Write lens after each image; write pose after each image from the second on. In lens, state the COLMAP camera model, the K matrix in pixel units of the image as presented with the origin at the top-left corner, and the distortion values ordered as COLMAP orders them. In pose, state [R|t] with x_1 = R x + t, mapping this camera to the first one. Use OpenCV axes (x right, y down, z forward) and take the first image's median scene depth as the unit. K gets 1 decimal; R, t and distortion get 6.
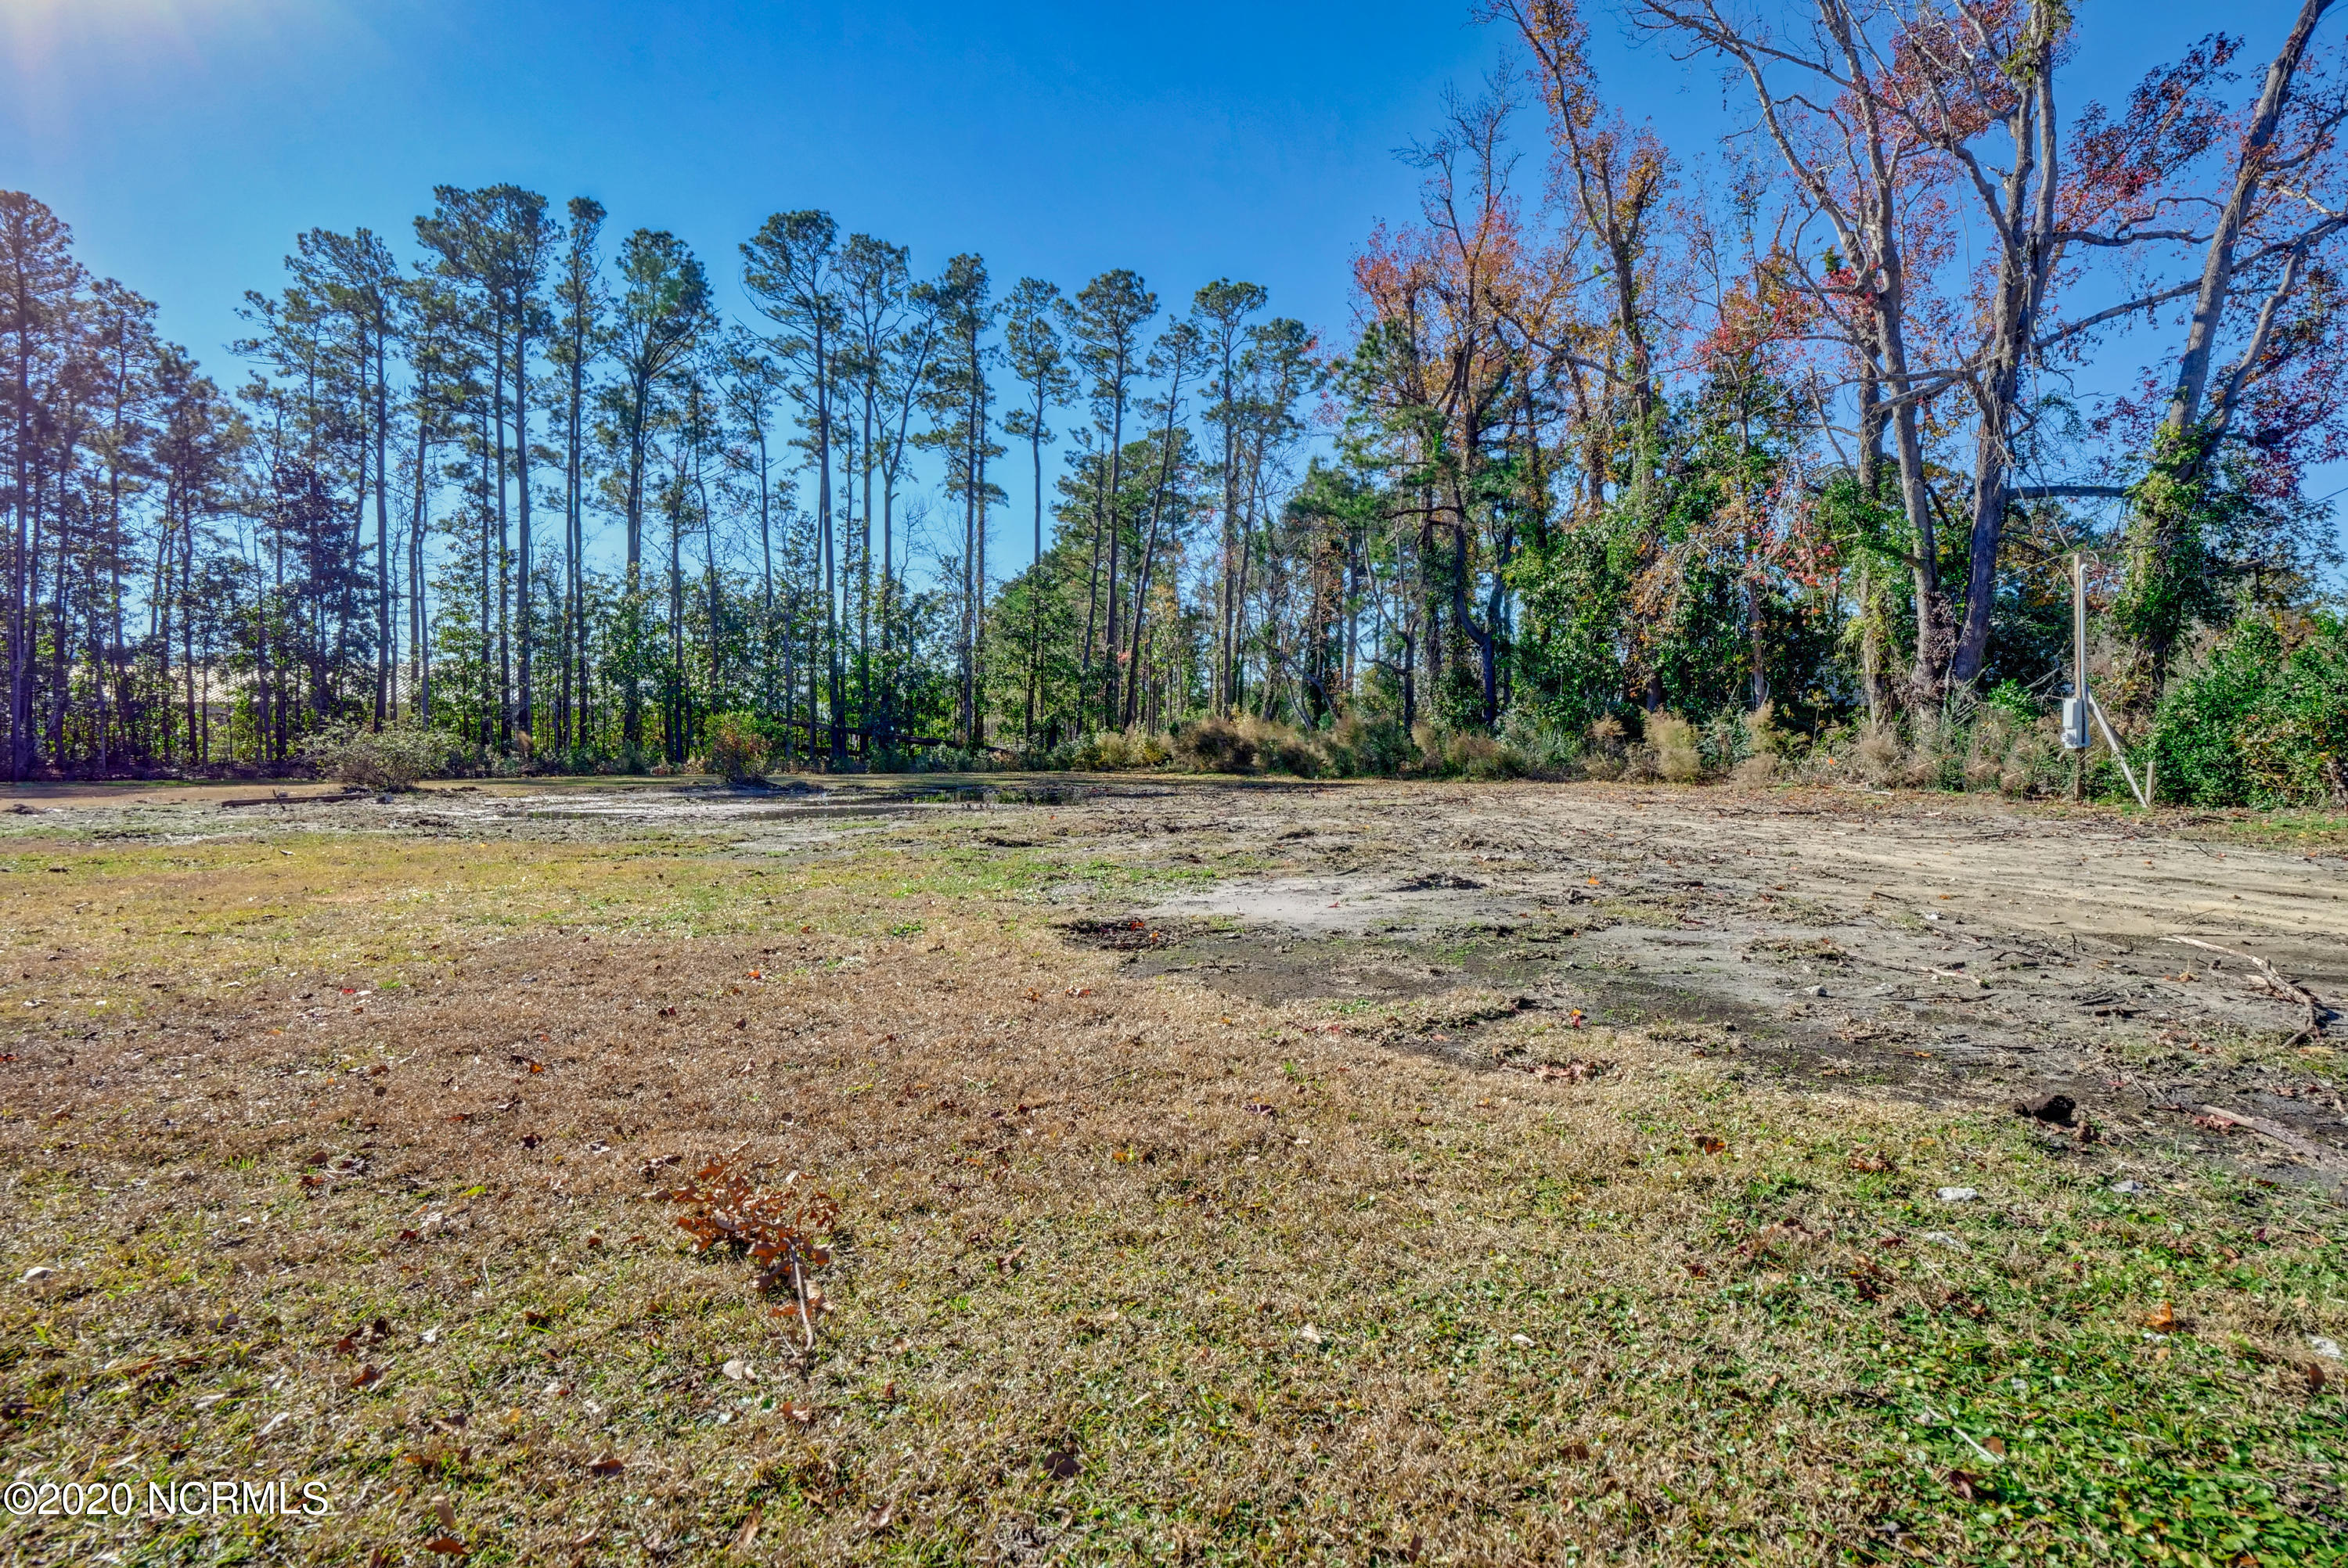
lens RADIAL K [[1166.1, 0, 1241.5], [0, 1166.1, 773.1], [0, 0, 1]] dist [-0.003785, 0.000282]
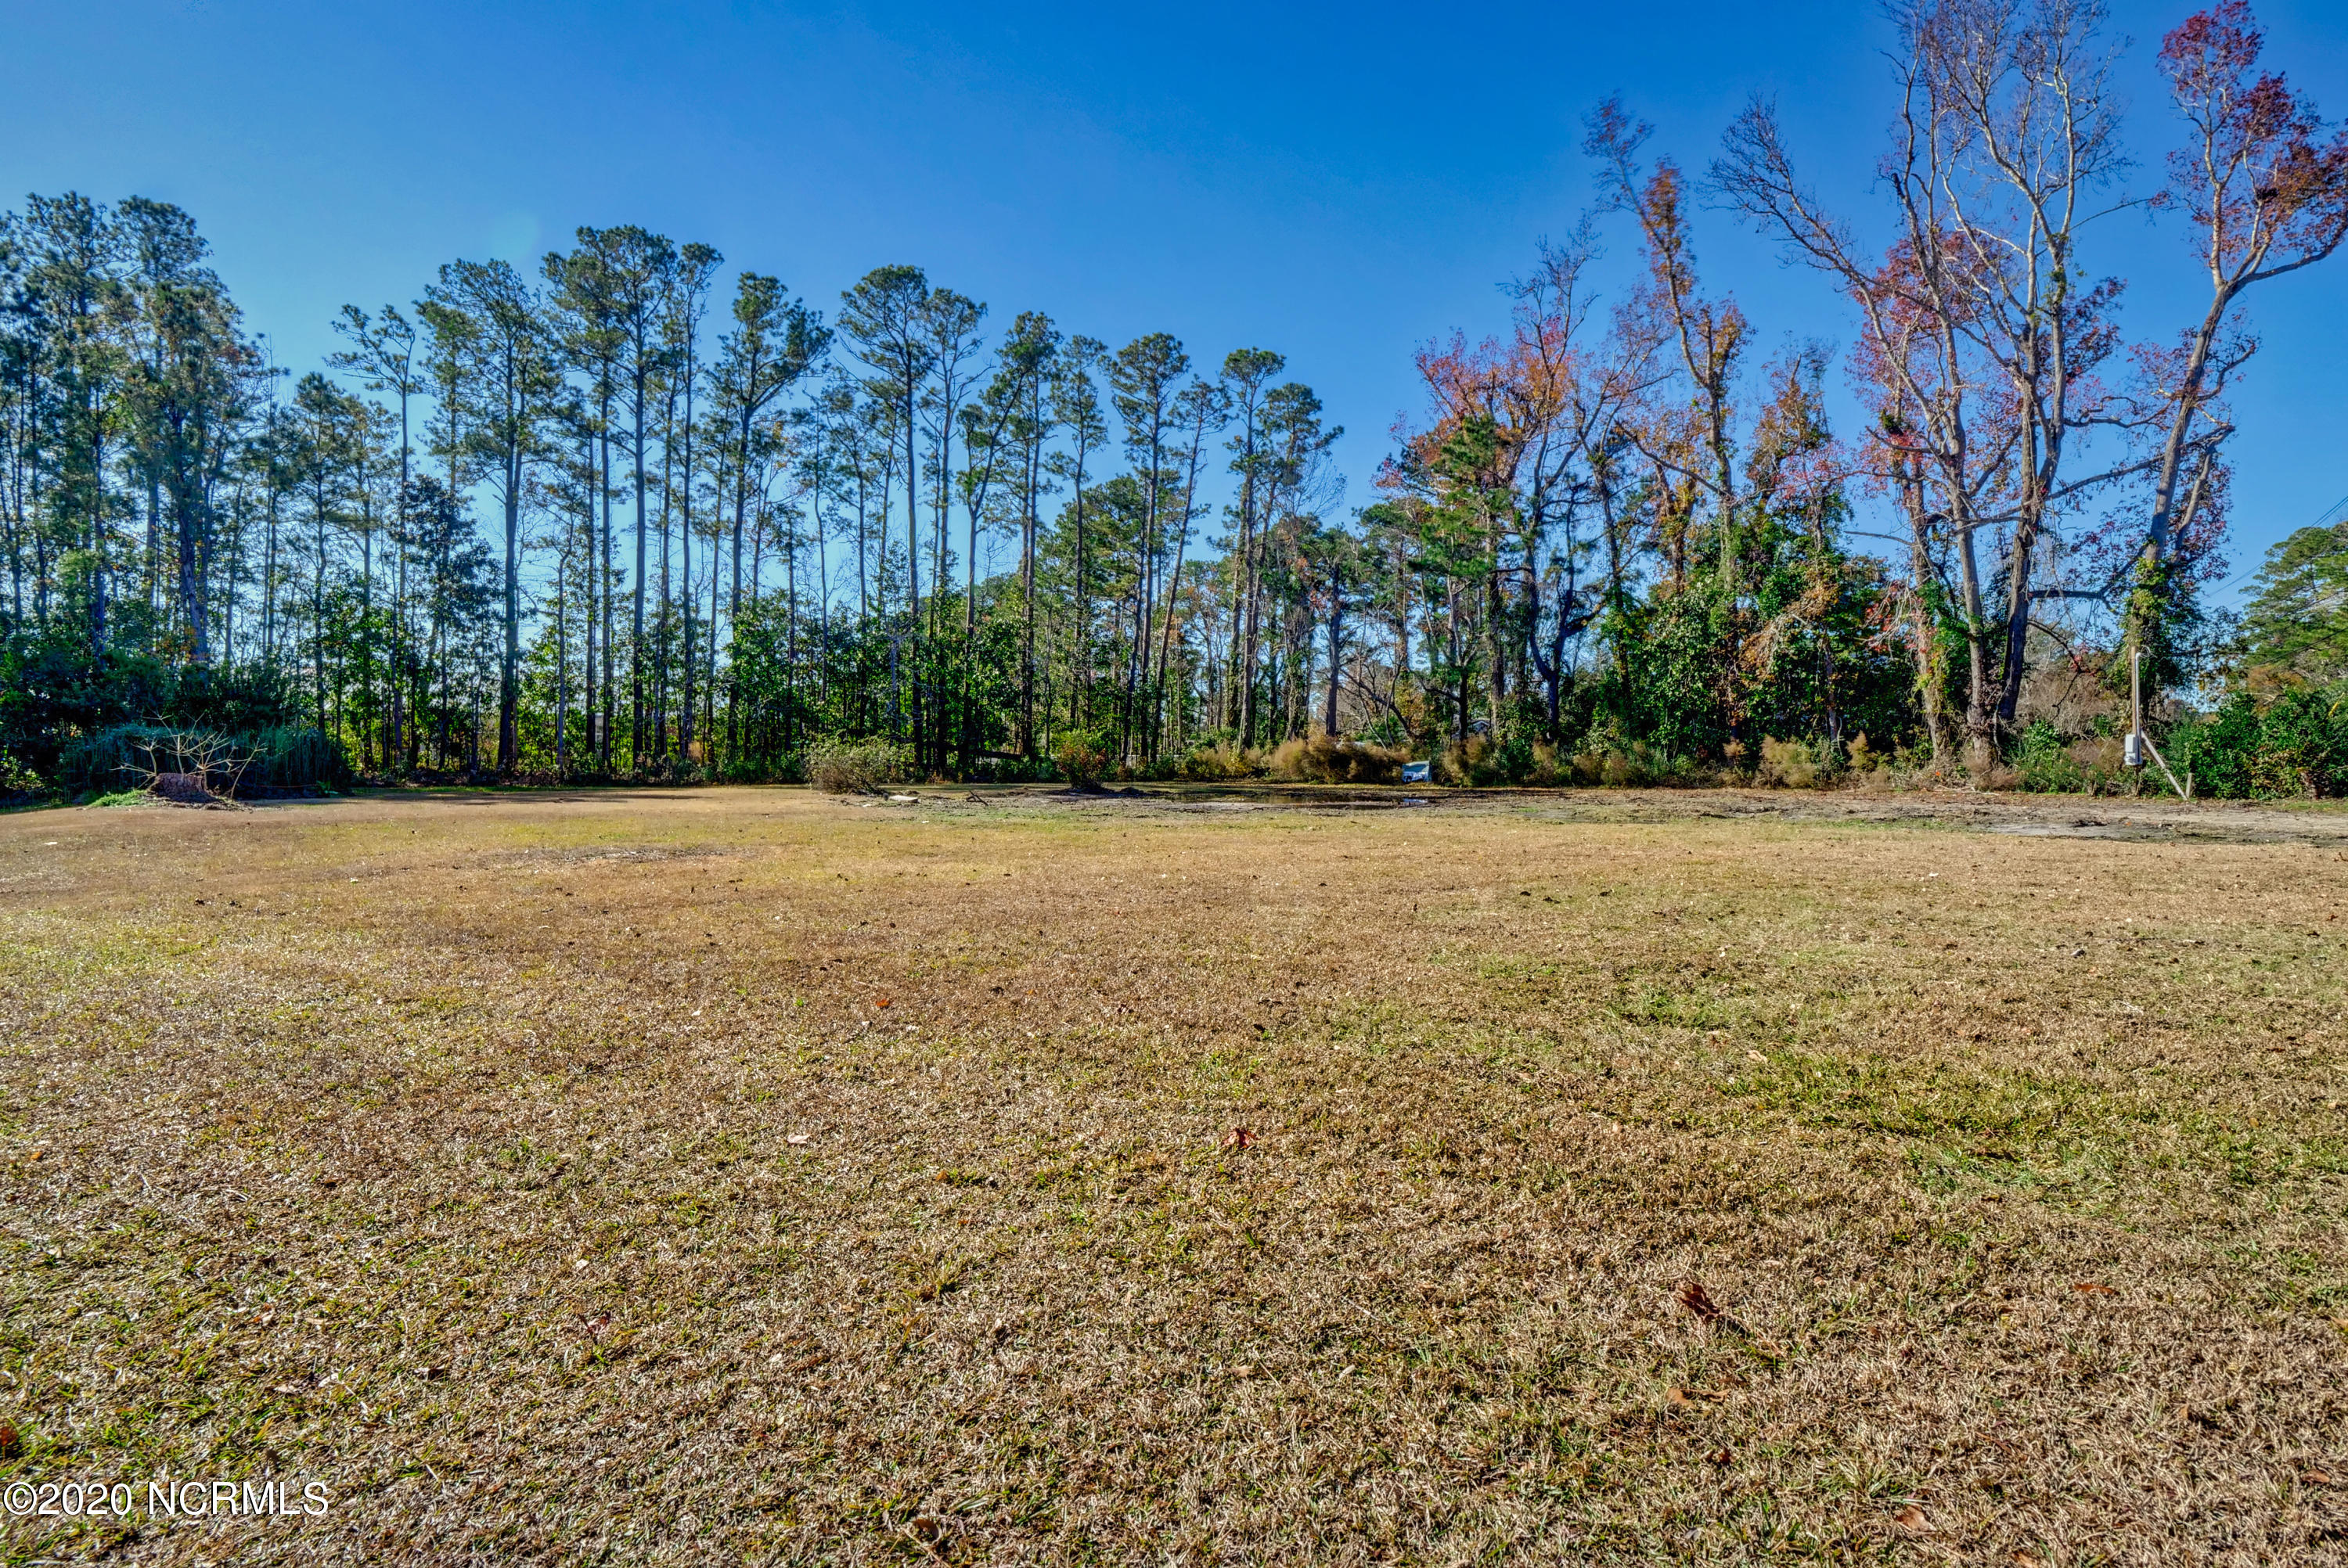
lens RADIAL K [[1166.1, 0, 1241.5], [0, 1166.1, 773.1], [0, 0, 1]] dist [-0.003785, 0.000282]
pose [[0.984590, 0.003687, 0.174840, -0.277485], [-0.001427, 0.999914, -0.013046, 0.004546], [-0.174873, 0.012596, 0.984510, -0.133941]]
